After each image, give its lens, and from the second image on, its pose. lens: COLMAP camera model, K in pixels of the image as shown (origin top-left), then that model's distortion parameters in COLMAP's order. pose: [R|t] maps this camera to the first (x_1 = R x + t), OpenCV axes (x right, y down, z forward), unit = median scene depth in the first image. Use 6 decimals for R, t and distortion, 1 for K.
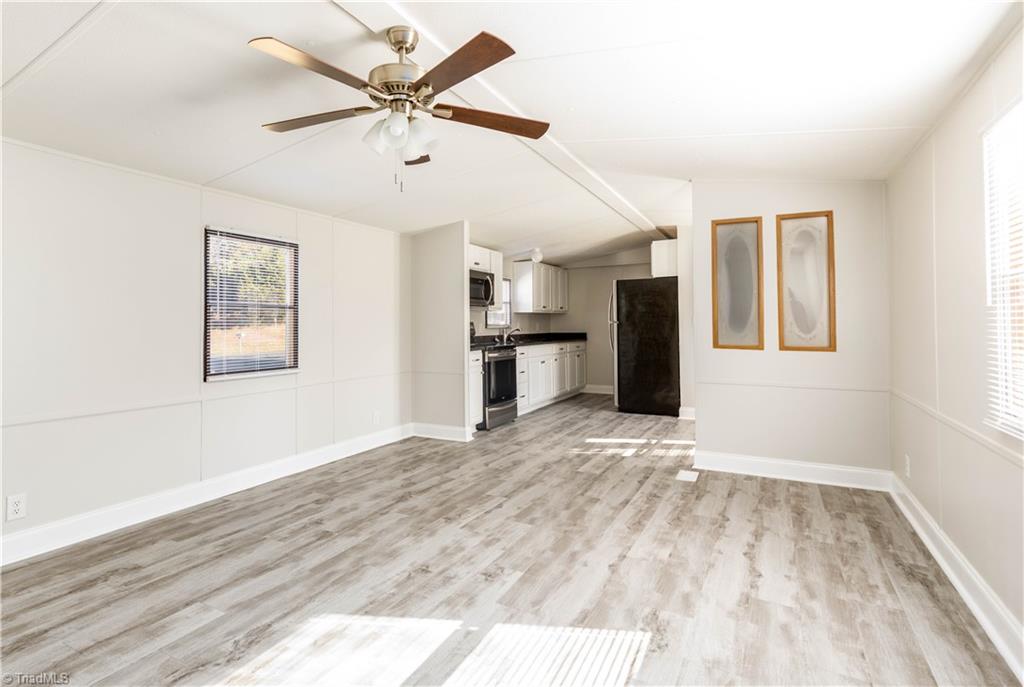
lens RADIAL K [[486.9, 0, 508.2], [0, 486.9, 316.4], [0, 0, 1]] dist [0.002898, 0.000591]
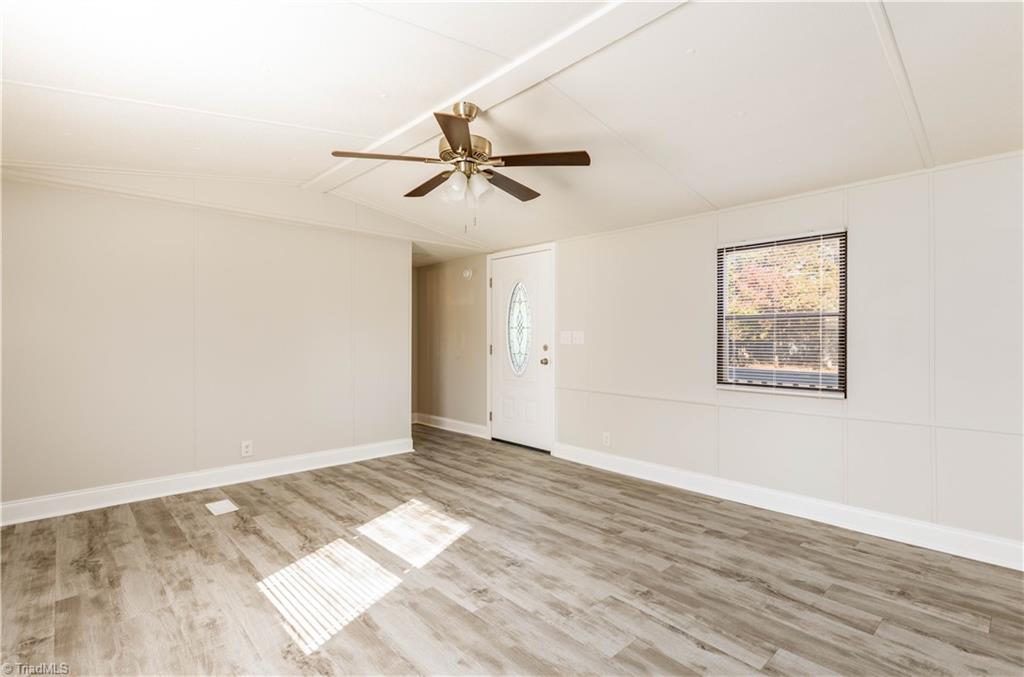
lens RADIAL K [[498.4, 0, 512.0], [0, 498.4, 338.5], [0, 0, 1]] dist [0.004281, 0.000501]
pose [[-0.329497, 0.005781, -0.944139, 0.750162], [0.017440, 0.999848, 0.000035, 0.016314], [0.943996, -0.016454, -0.329548, 1.179905]]
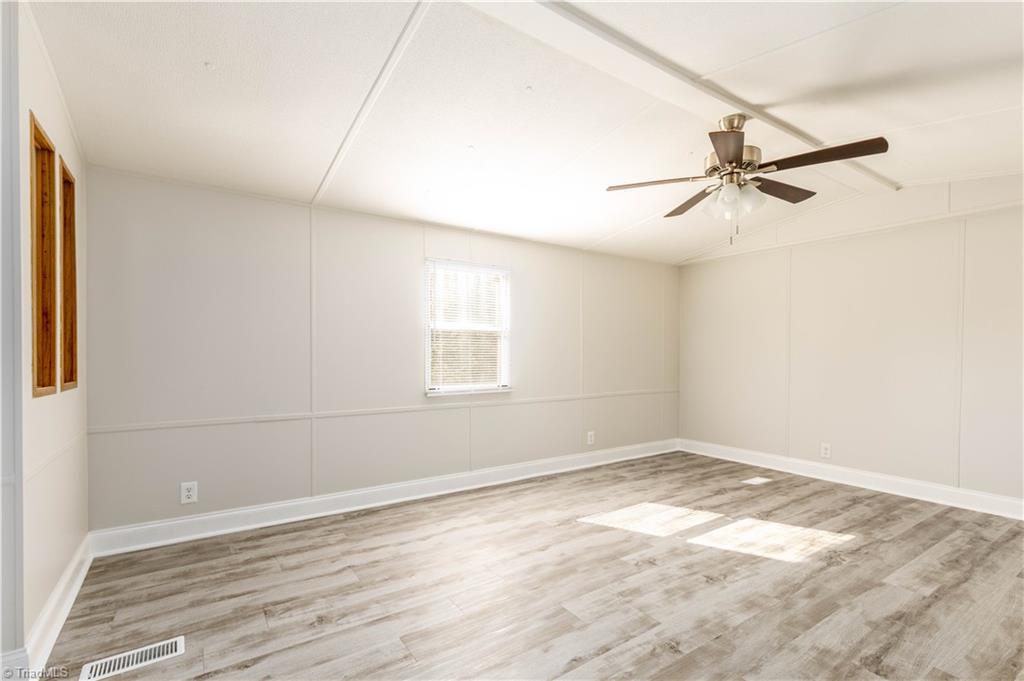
lens RADIAL K [[498.4, 0, 512.0], [0, 498.4, 340.5], [0, 0, 1]] dist [0.004281, 0.000501]
pose [[-0.862276, 0.014435, 0.506232, -0.306137], [-0.008303, 0.999056, -0.042629, 0.048106], [-0.506370, -0.040961, -0.861343, 1.863565]]
